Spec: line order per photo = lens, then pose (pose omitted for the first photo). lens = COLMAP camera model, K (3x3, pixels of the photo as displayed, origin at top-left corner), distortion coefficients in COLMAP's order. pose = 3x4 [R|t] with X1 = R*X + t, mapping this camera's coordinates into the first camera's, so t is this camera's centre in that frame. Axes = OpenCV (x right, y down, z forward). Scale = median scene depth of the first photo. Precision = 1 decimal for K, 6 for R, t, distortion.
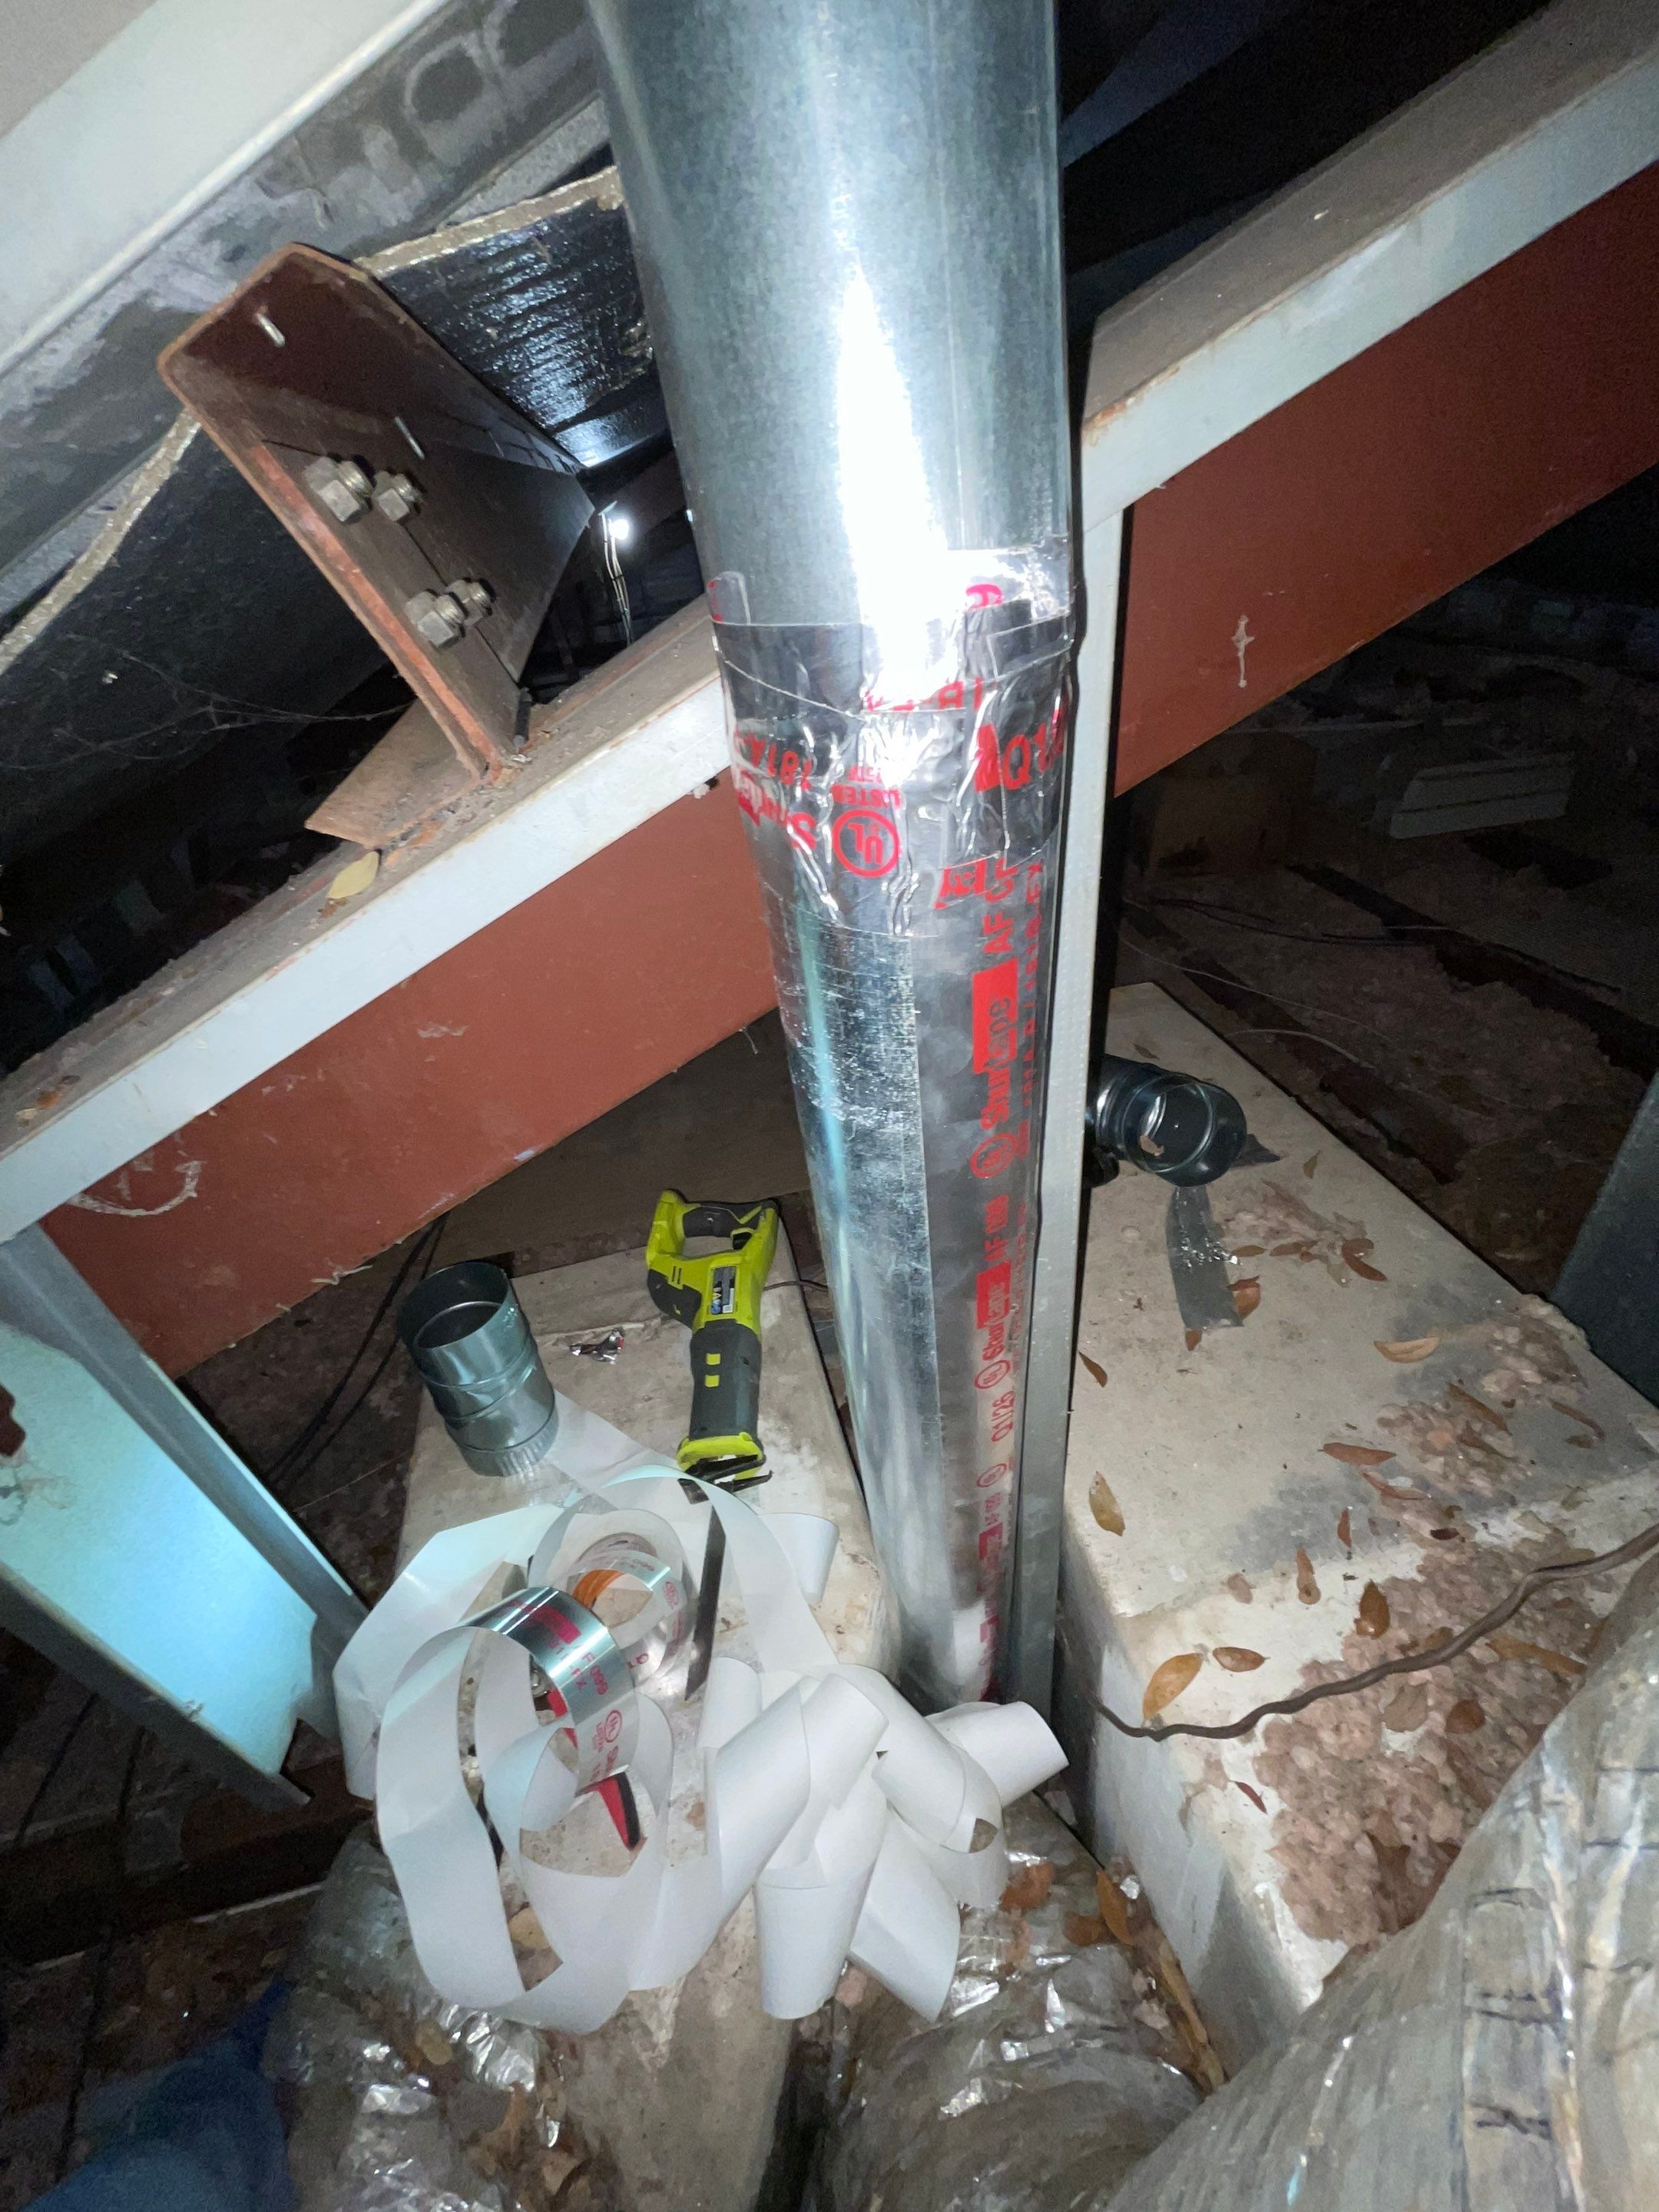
lens RADIAL K [[900.3, 0, 829.5], [0, 900.3, 1106.0], [0, 0, 1]] dist [-0.000122, 0.000161]
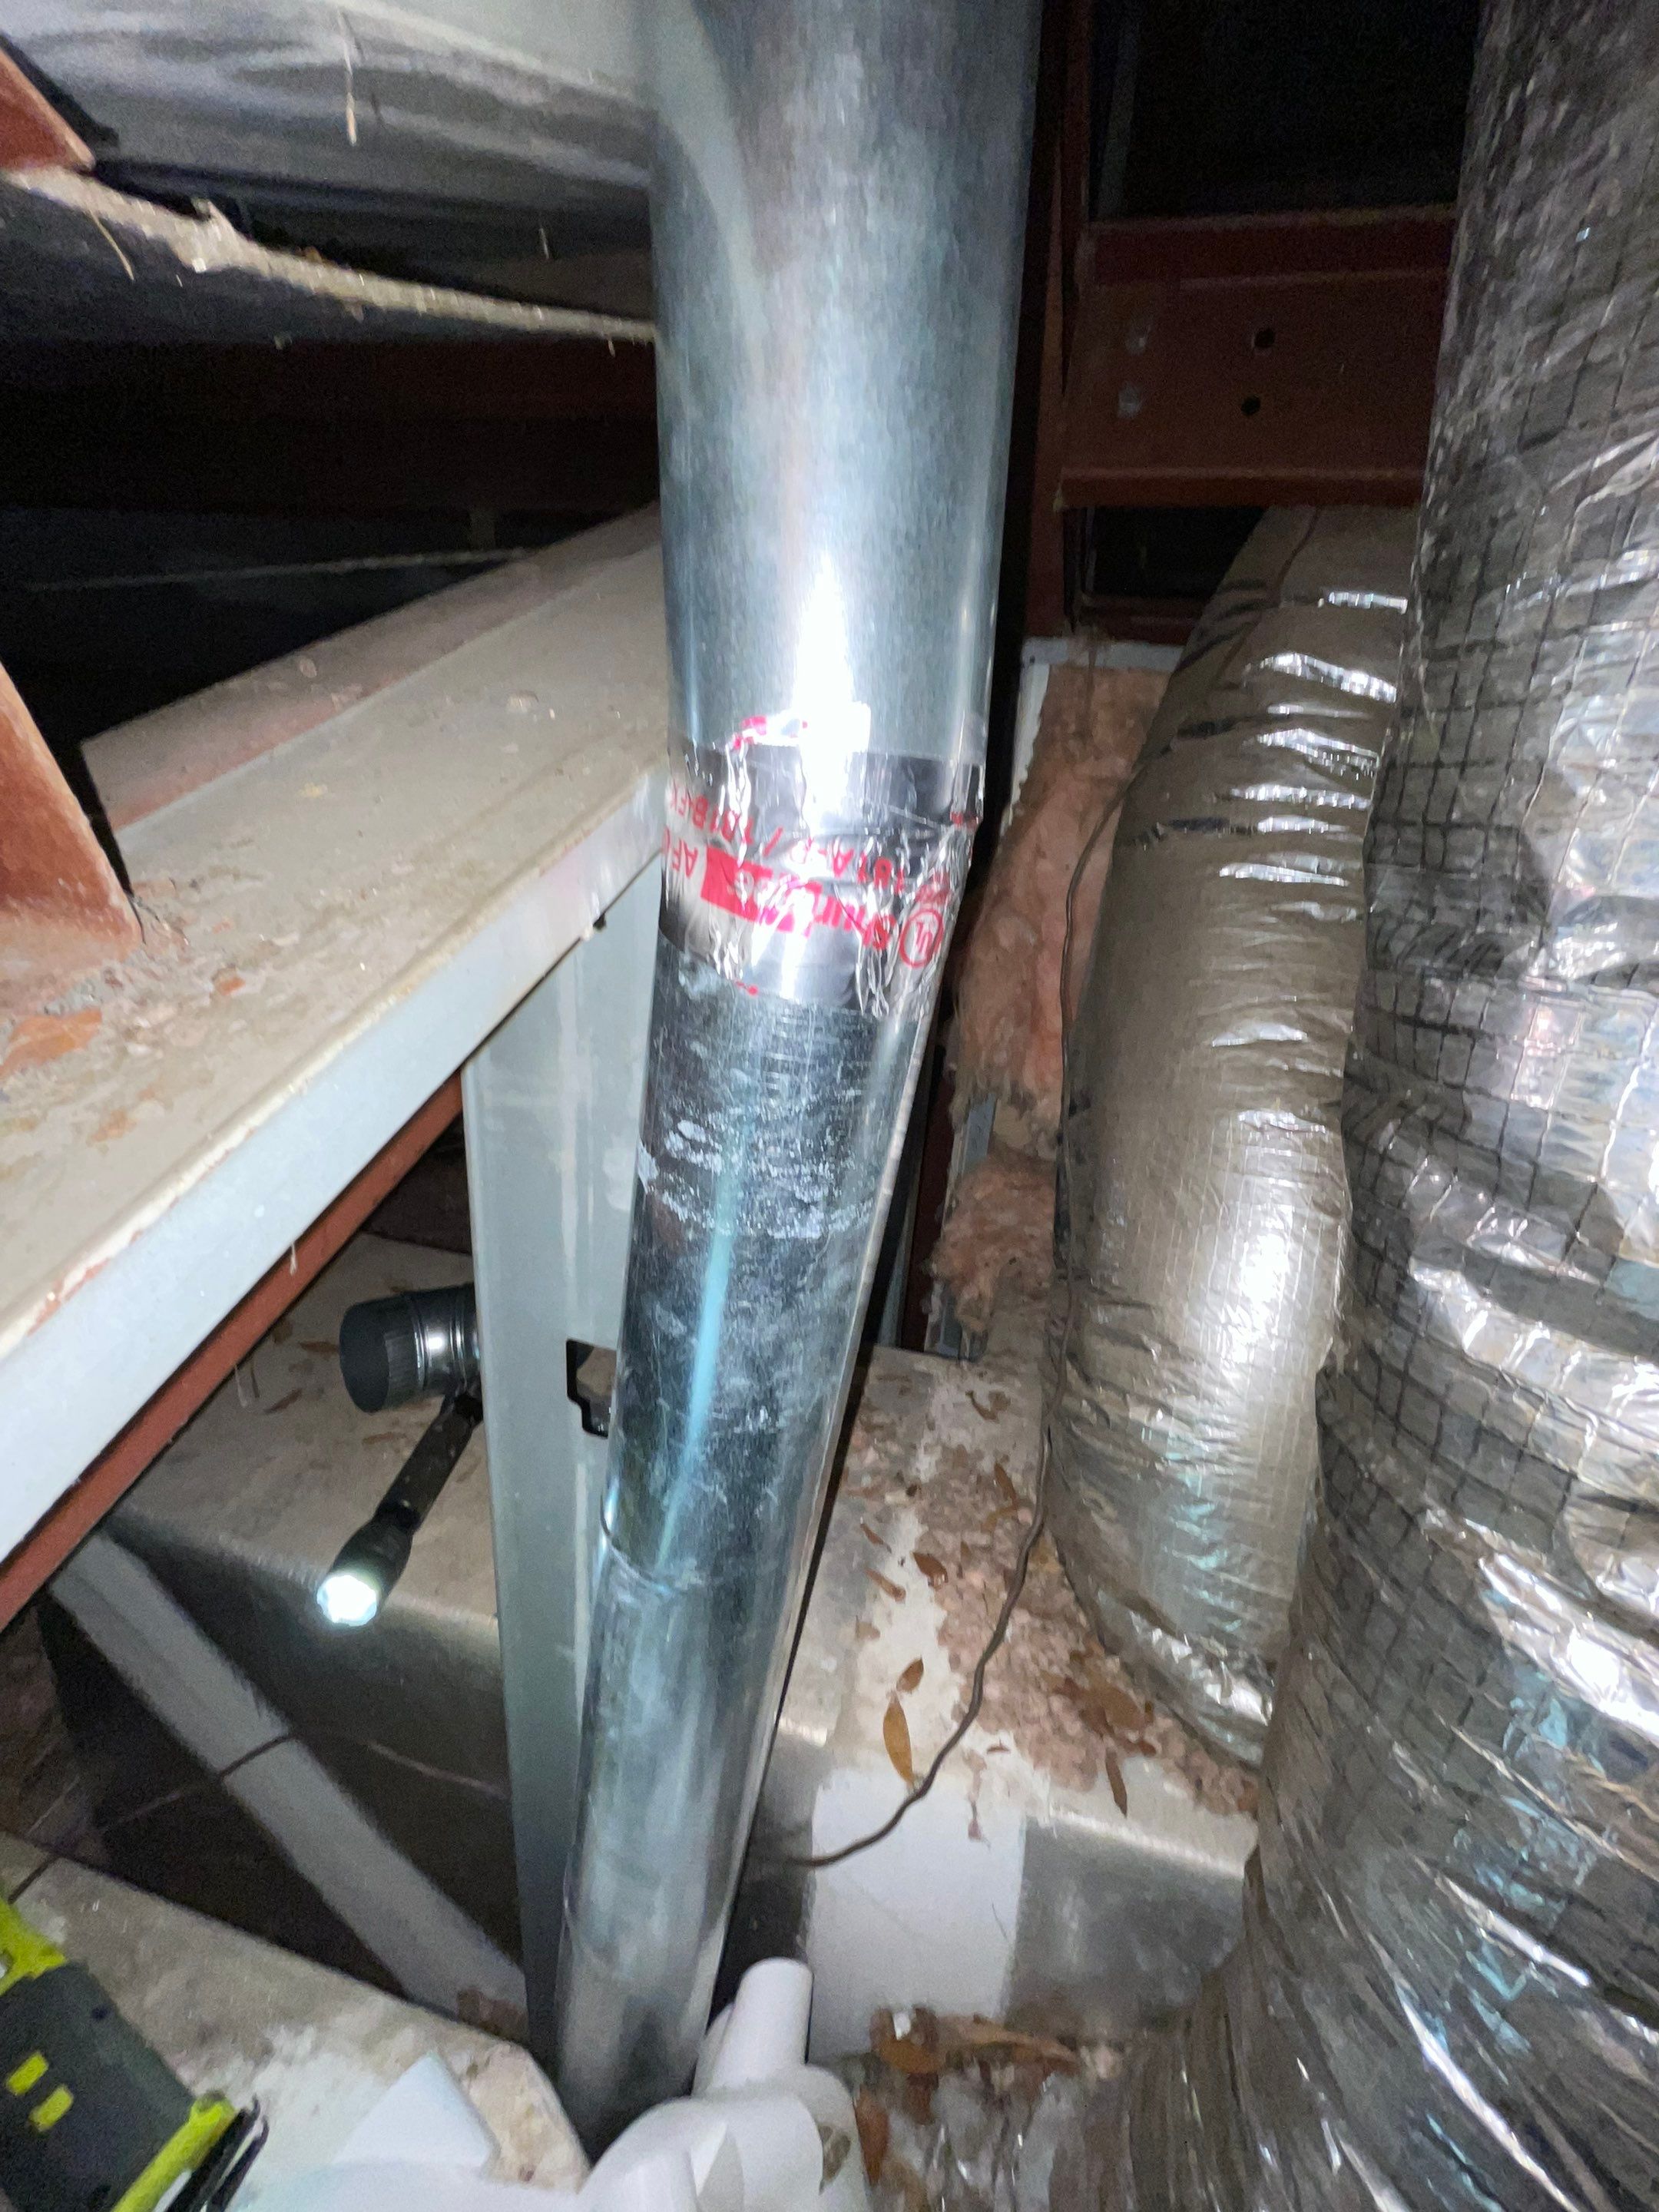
lens RADIAL K [[900.3, 0, 829.5], [0, 900.3, 1106.0], [0, 0, 1]] dist [-0.000122, 0.000161]
pose [[0.453893, -0.164412, 0.875757, -0.447556], [0.407434, 0.912363, -0.039883, -0.037519], [-0.792451, 0.374916, 0.481102, 0.253198]]
